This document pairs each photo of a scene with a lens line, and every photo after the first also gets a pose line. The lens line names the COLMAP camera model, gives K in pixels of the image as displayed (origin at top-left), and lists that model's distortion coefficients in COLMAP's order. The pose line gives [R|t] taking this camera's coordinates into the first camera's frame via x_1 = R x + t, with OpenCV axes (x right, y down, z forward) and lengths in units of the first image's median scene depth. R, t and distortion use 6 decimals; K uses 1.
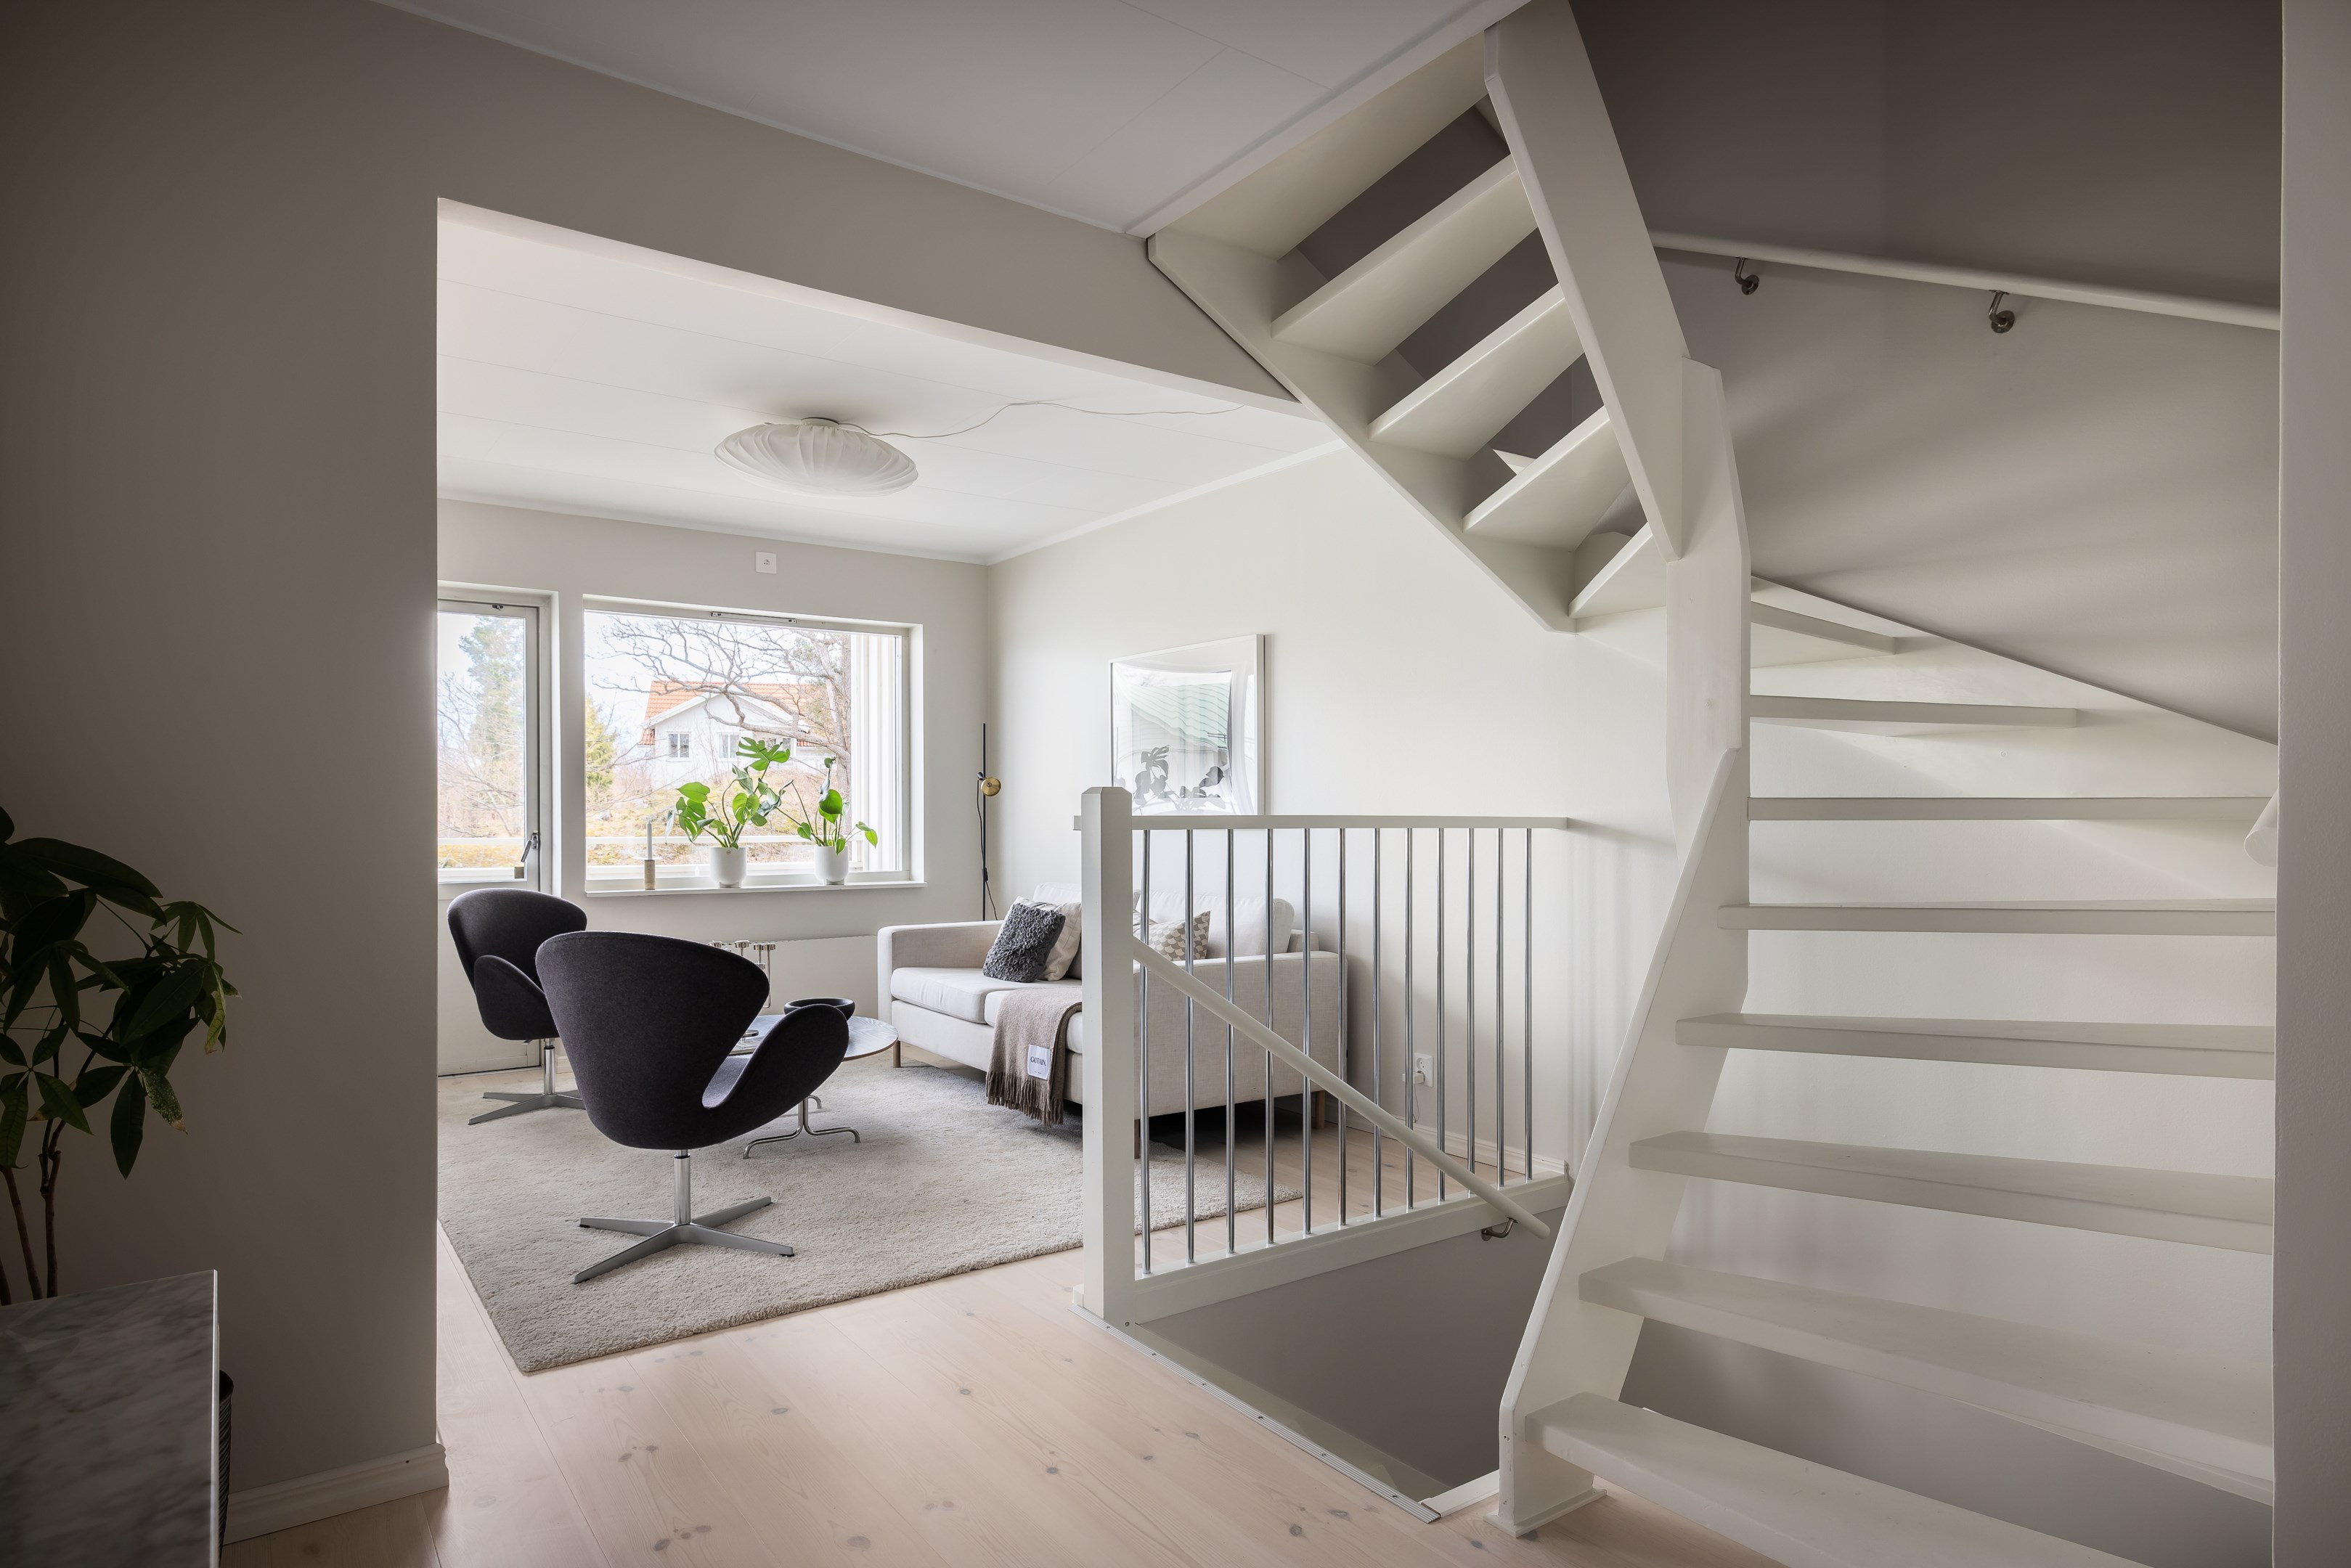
lens RADIAL K [[1335.5, 0, 1164.6], [0, 1335.5, 806.1], [0, 0, 1]] dist [-0.000154, -0.001192]
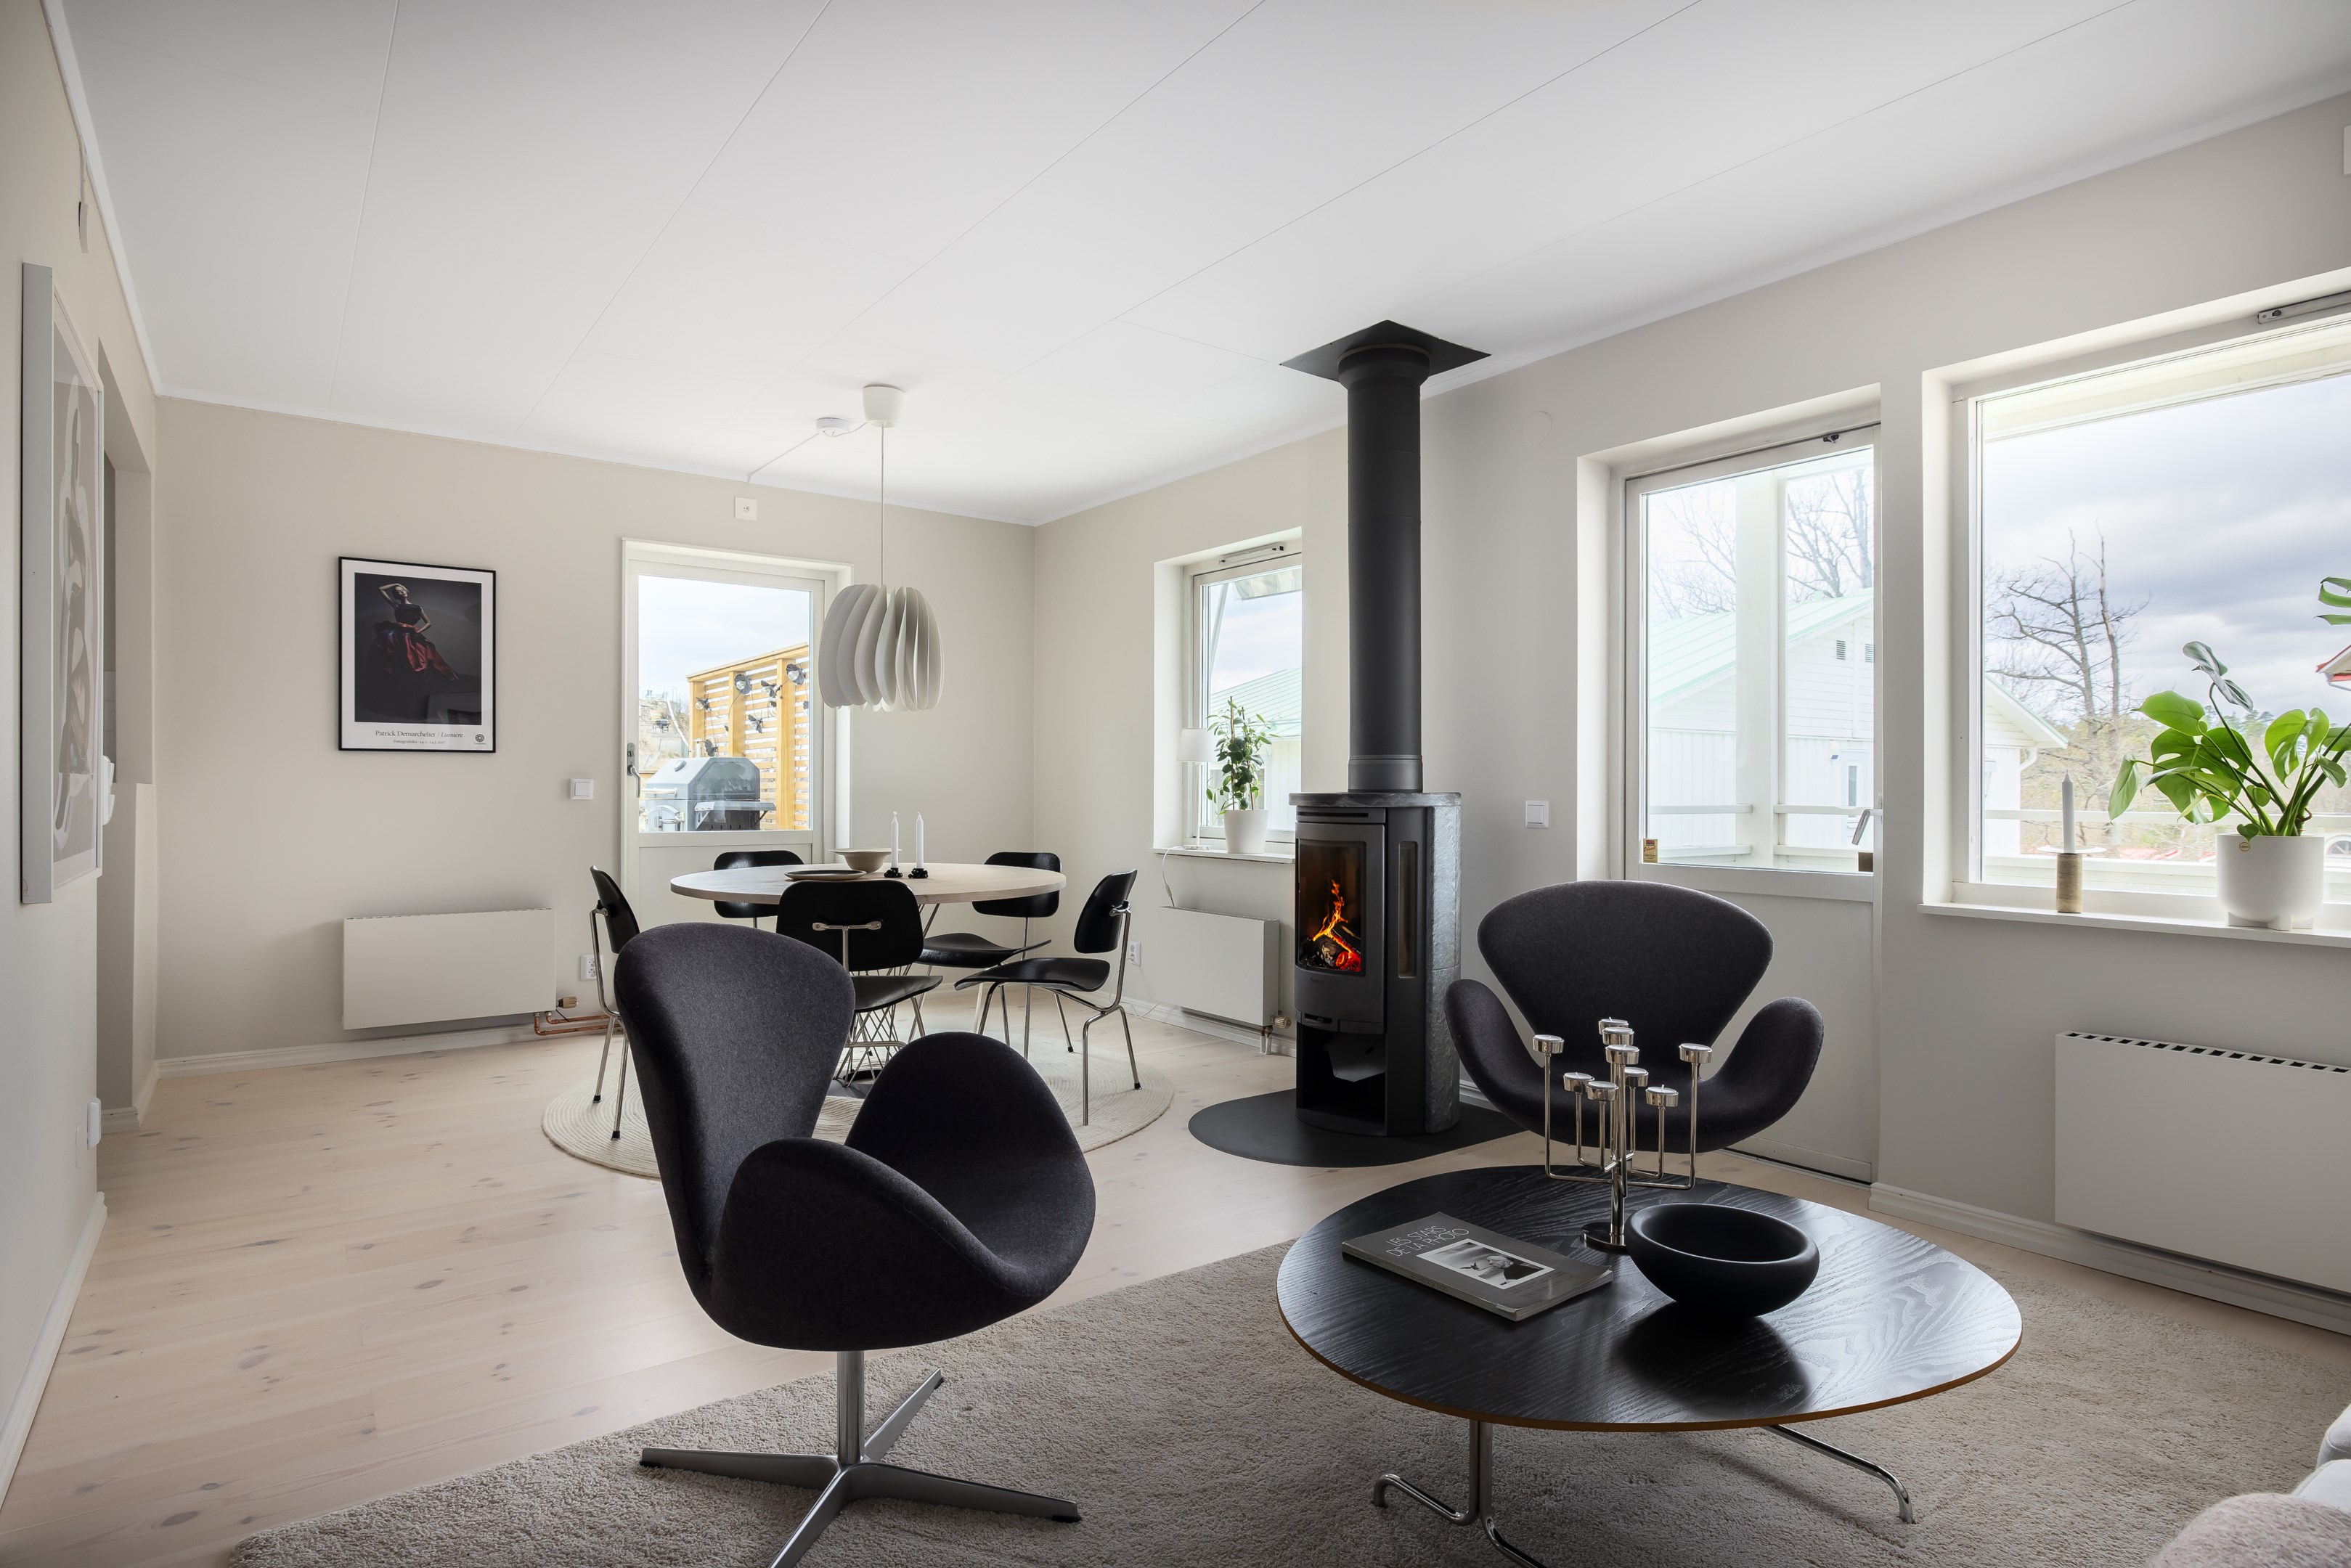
lens RADIAL K [[1230.2, 0, 1175.5], [0, 1230.2, 784.0], [0, 0, 1]] dist [0.001777, -0.000034]
pose [[0.022511, -0.001253, -0.999746, 0.078998], [0.004500, 0.999989, -0.001152, 0.012816], [0.999736, -0.004473, 0.022516, 0.666549]]
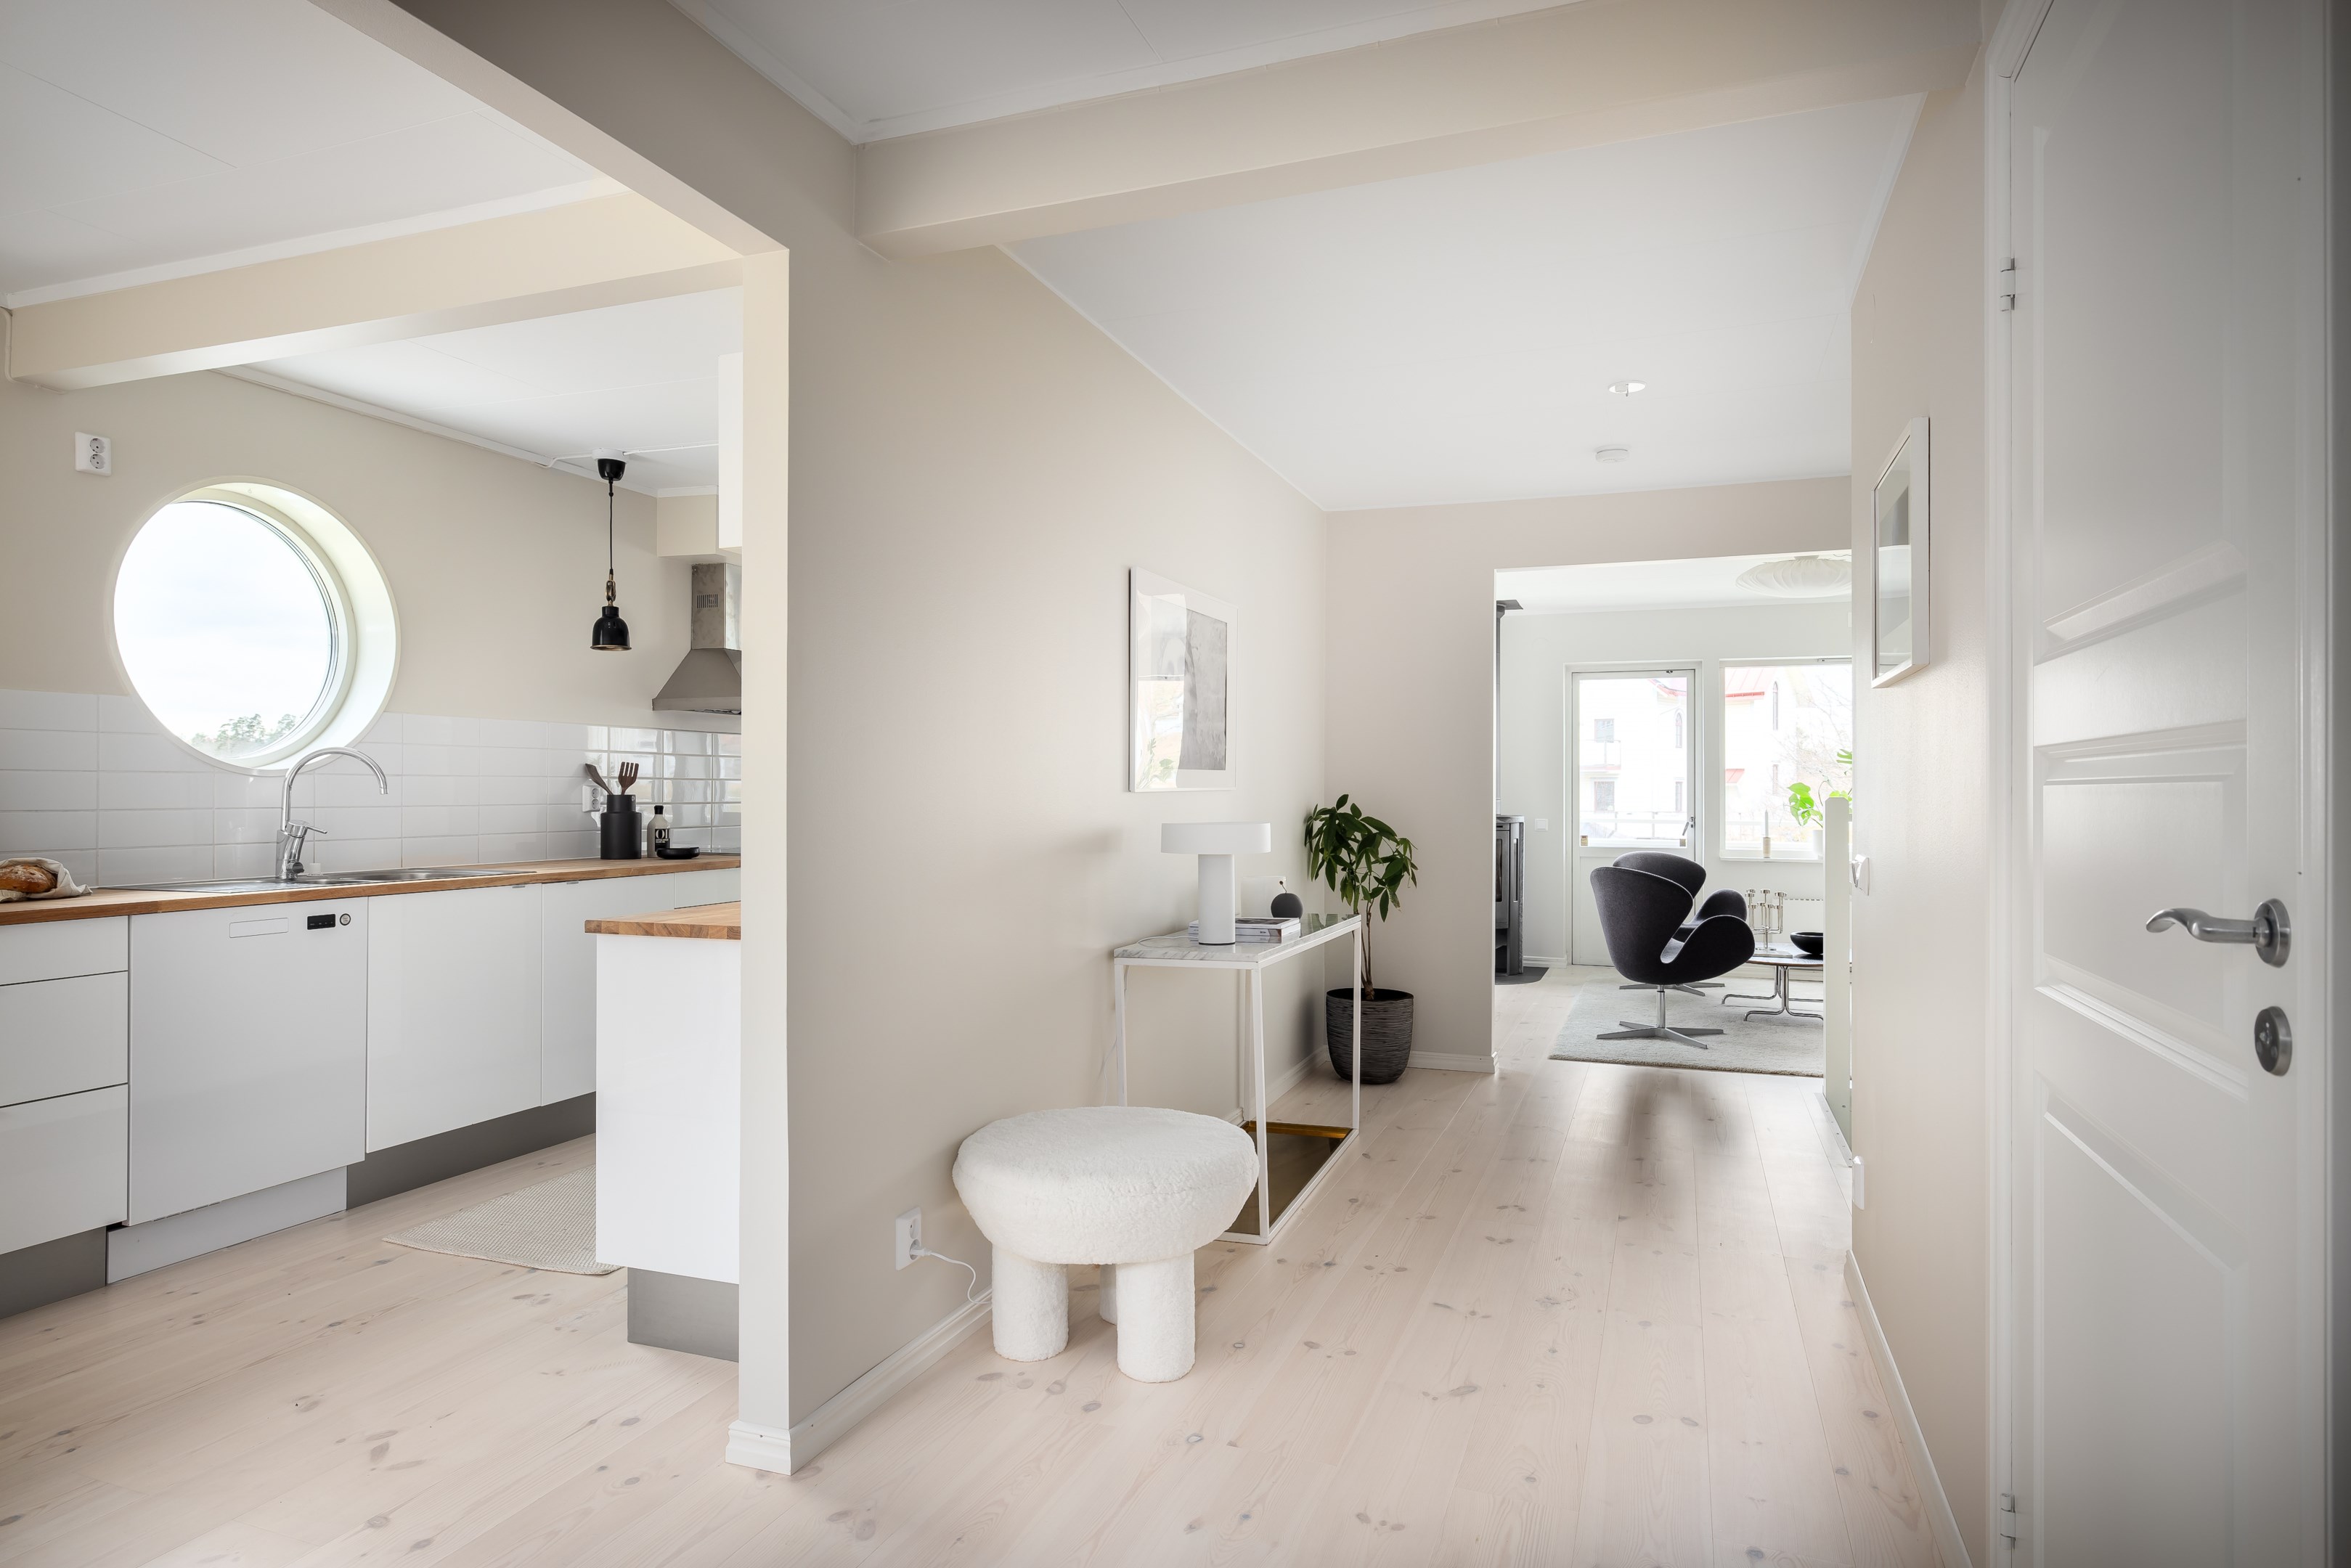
lens RADIAL K [[1335.5, 0, 1164.6], [0, 1335.5, 806.1], [0, 0, 1]] dist [-0.000154, -0.001192]
pose [[0.560602, 0.008850, -0.828038, 0.457039], [0.002265, 0.999923, 0.012221, -0.012464], [0.828083, -0.008726, 0.560538, -0.357910]]
